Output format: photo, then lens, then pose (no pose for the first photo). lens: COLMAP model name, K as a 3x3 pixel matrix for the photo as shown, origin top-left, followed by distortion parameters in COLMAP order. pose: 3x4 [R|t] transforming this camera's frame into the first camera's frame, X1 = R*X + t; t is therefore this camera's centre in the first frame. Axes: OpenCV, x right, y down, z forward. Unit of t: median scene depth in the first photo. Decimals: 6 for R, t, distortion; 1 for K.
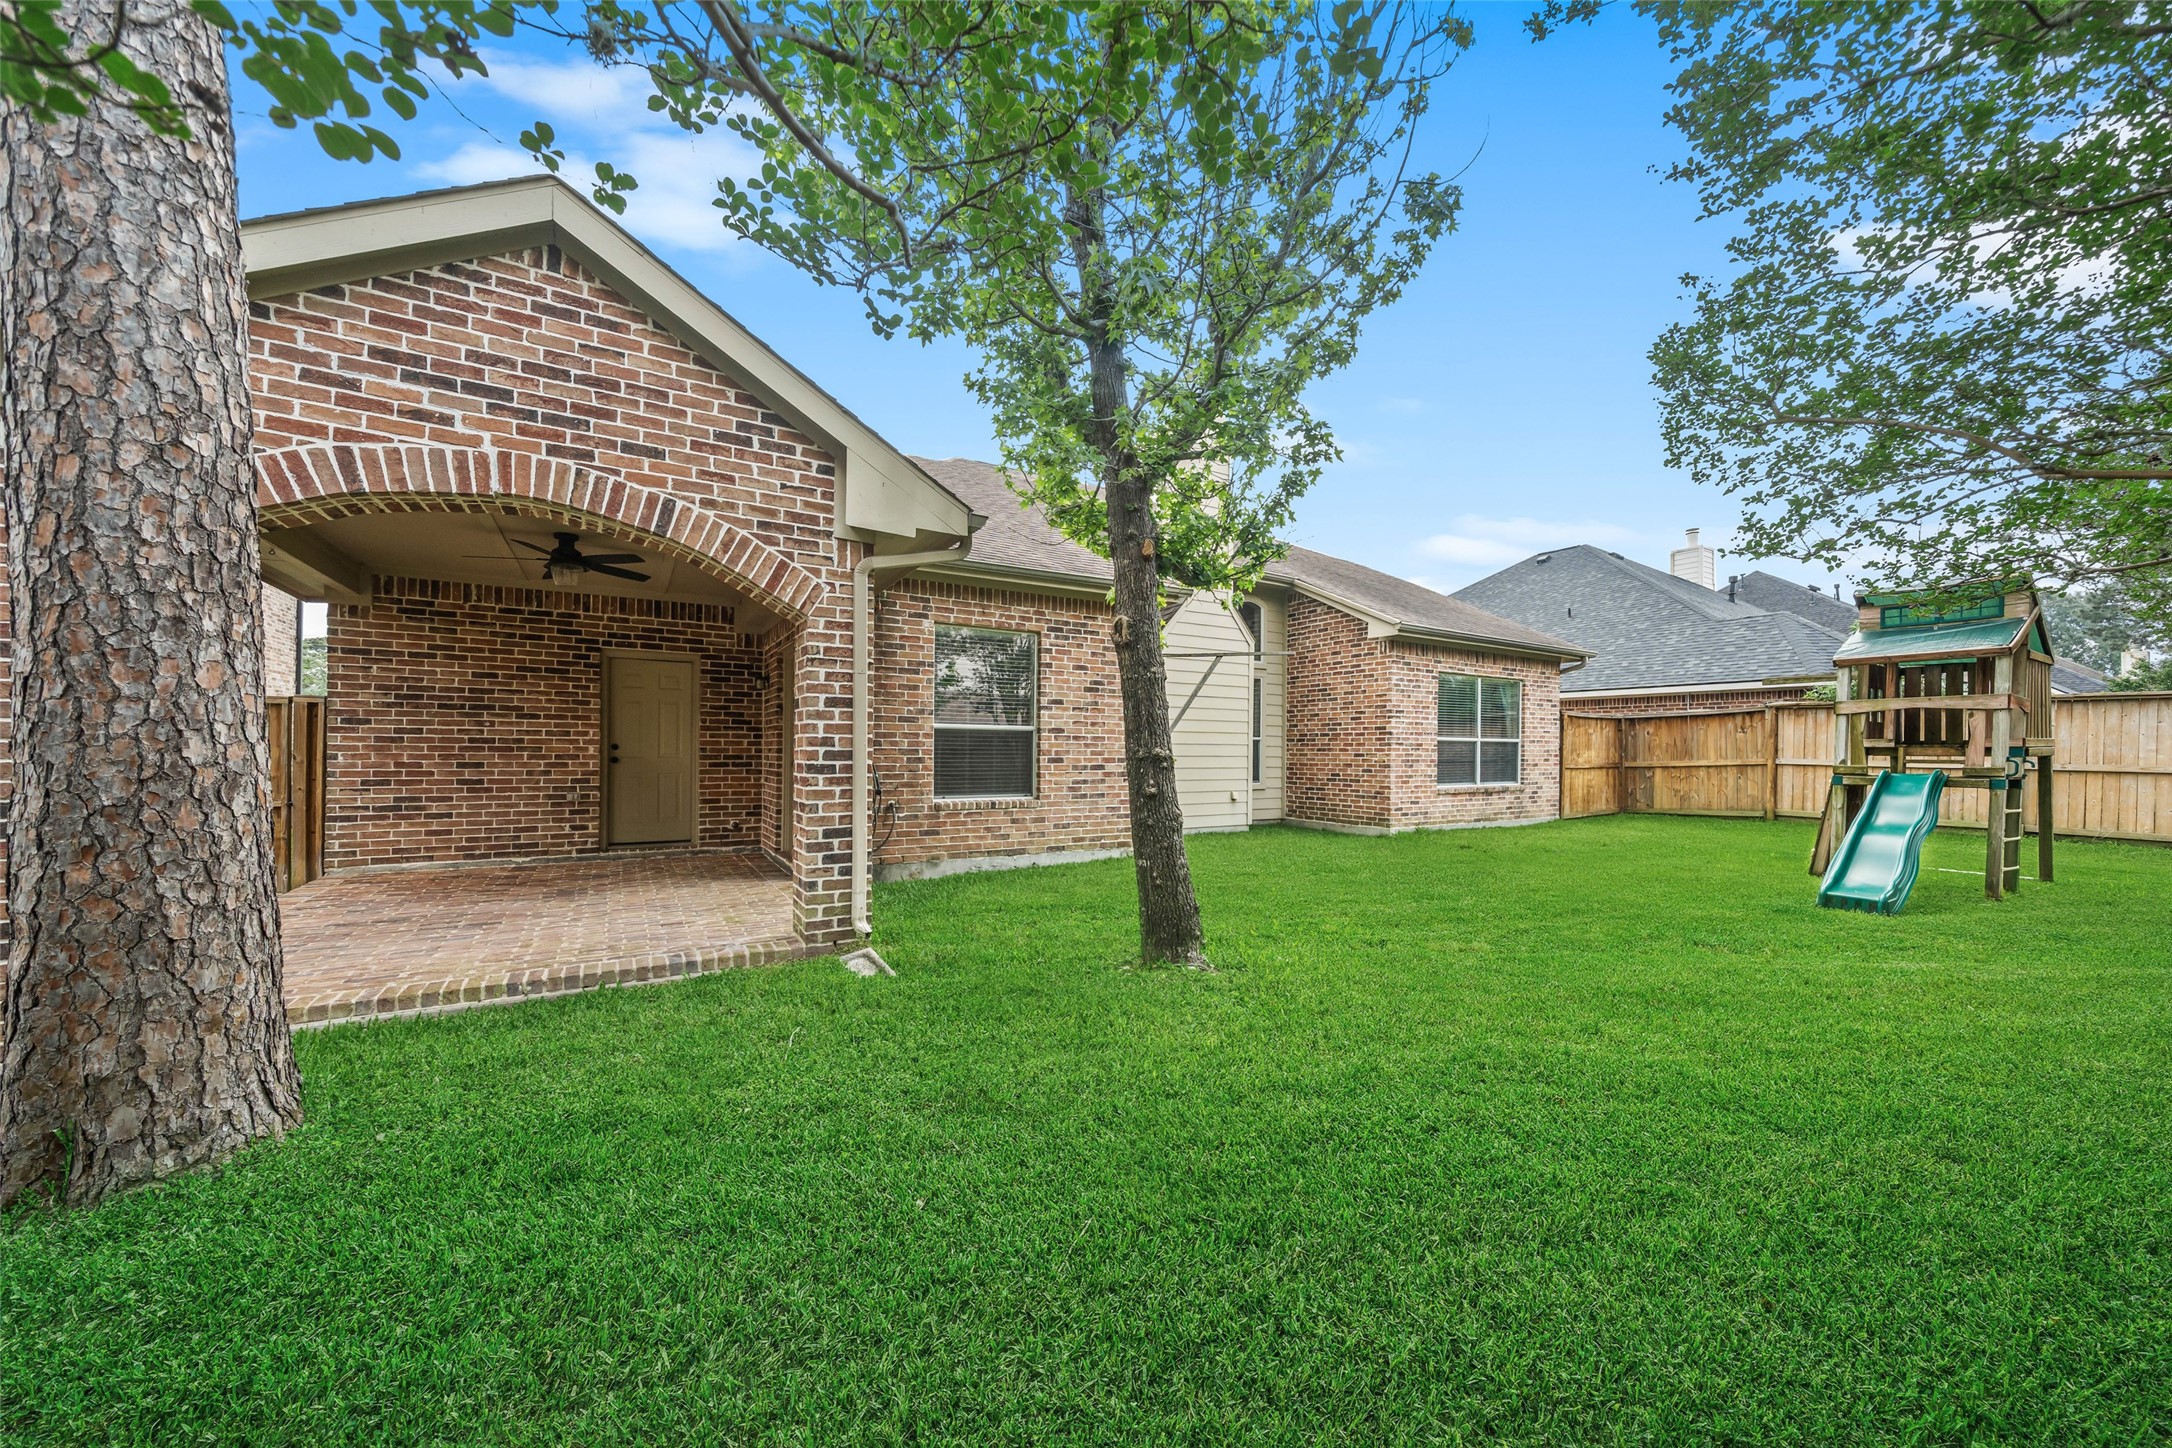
lens RADIAL K [[744.5, 0, 1186.0], [0, 744.5, 753.2], [0, 0, 1]] dist [-0.005962, -0.000031]
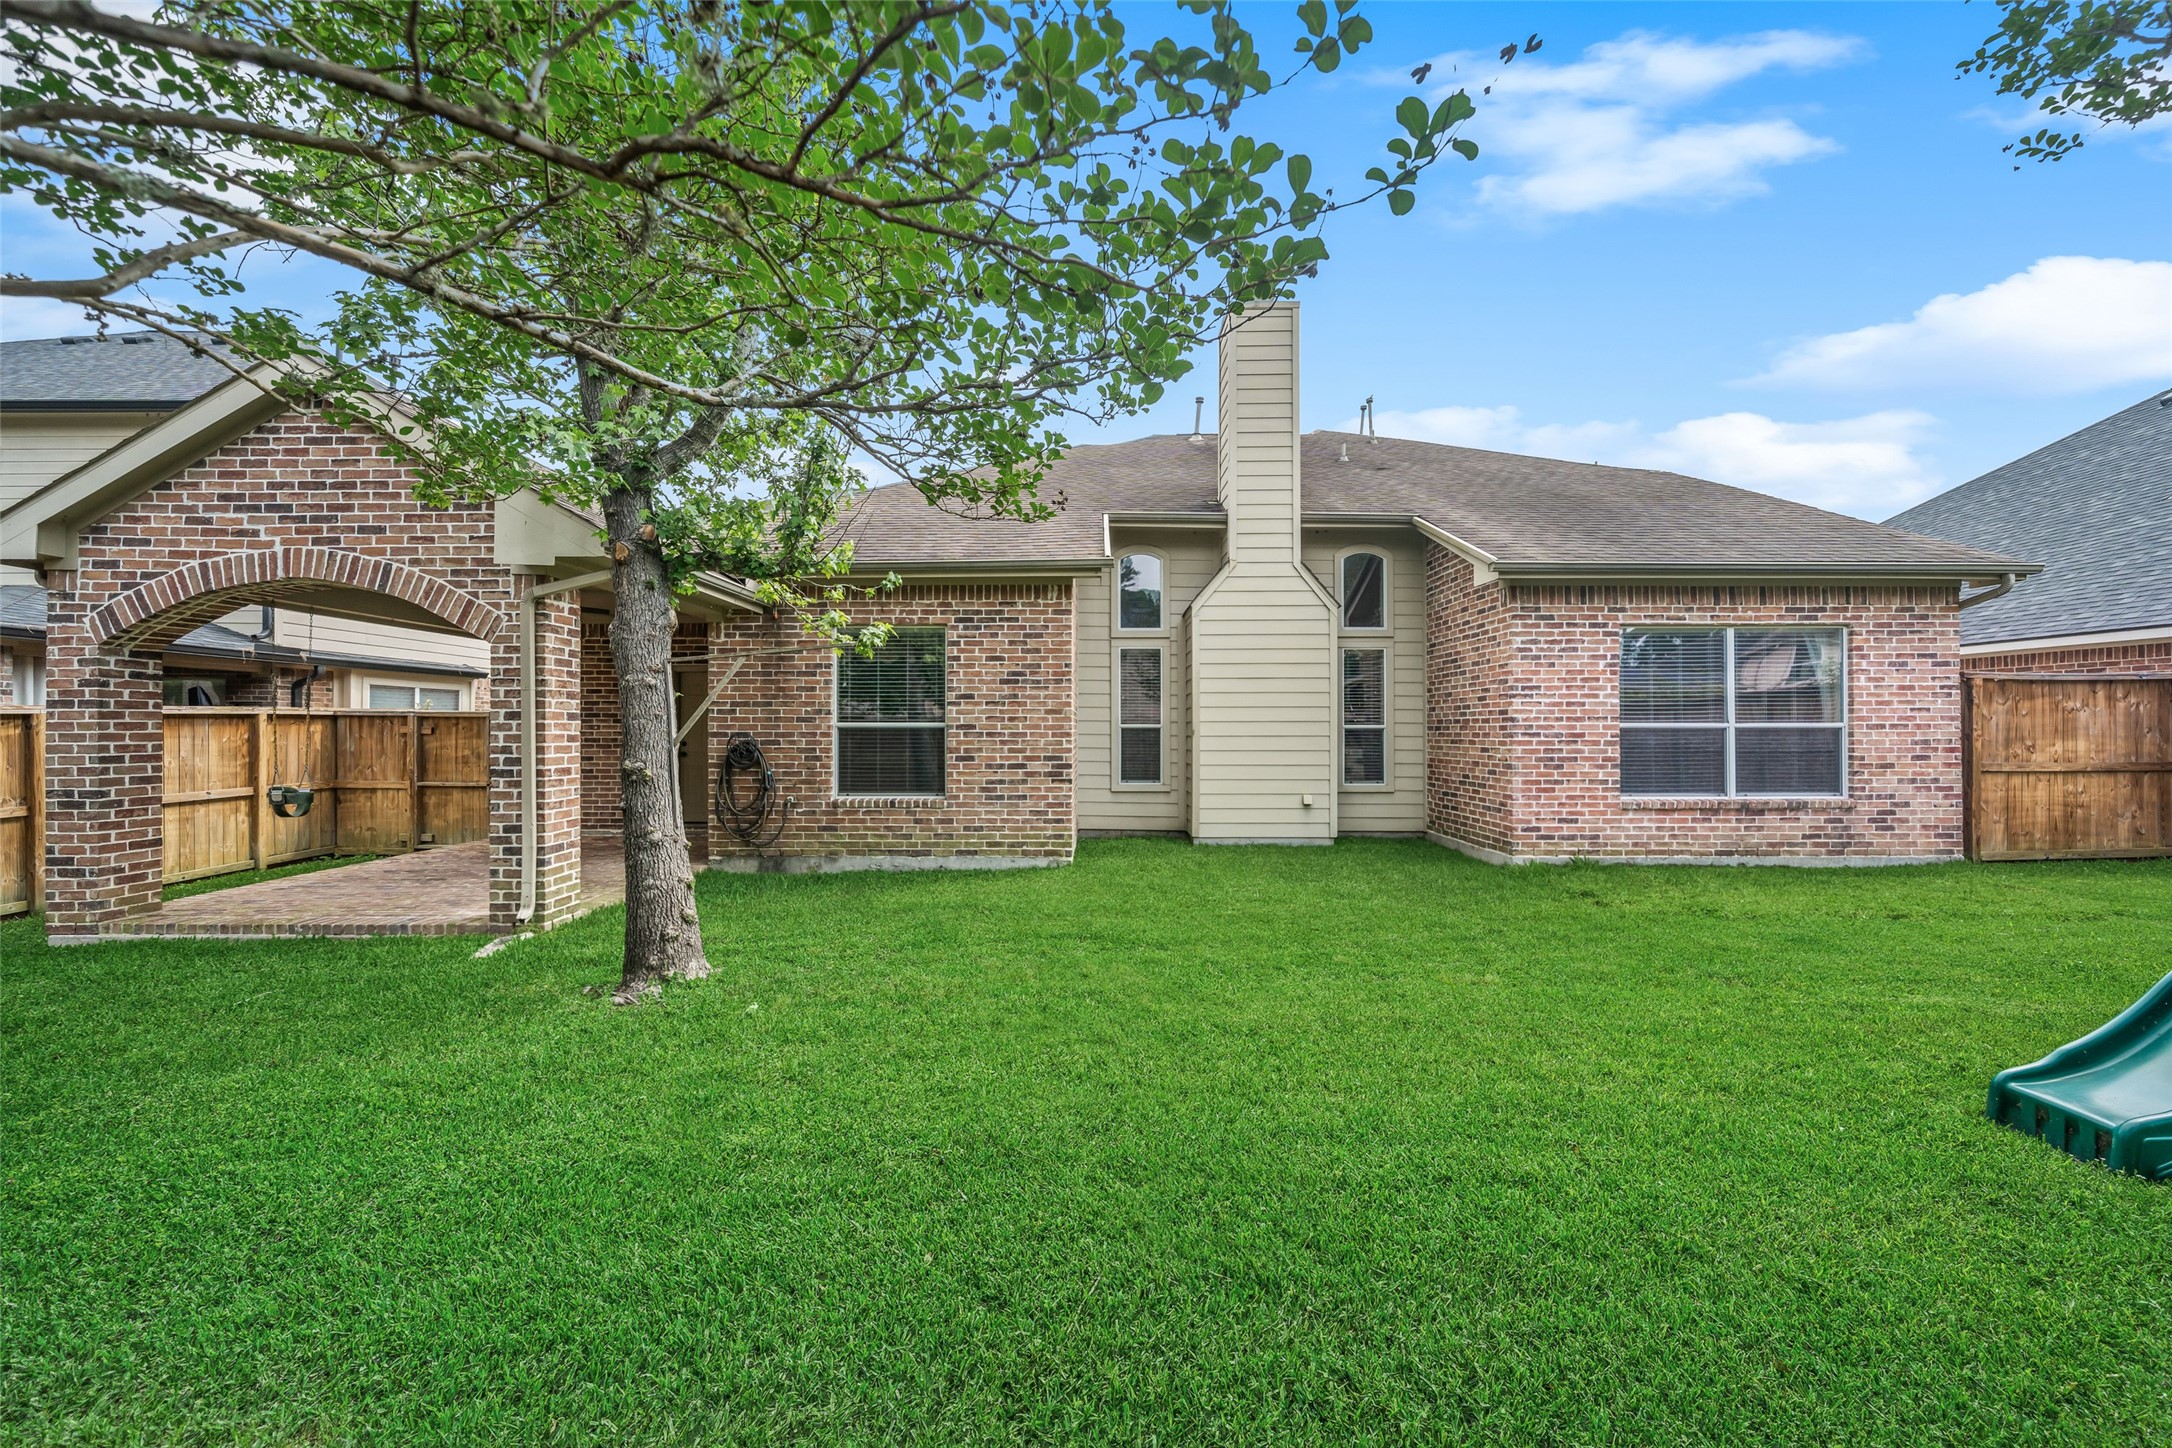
lens RADIAL K [[801.4, 0, 1090.0], [0, 801.4, 723.9], [0, 0, 1]] dist [-0.006283, 0.000046]
pose [[0.844809, -0.011264, -0.534950, 0.576328], [0.003114, 0.999865, -0.016137, -0.019896], [0.535060, 0.011967, 0.844730, 0.260418]]
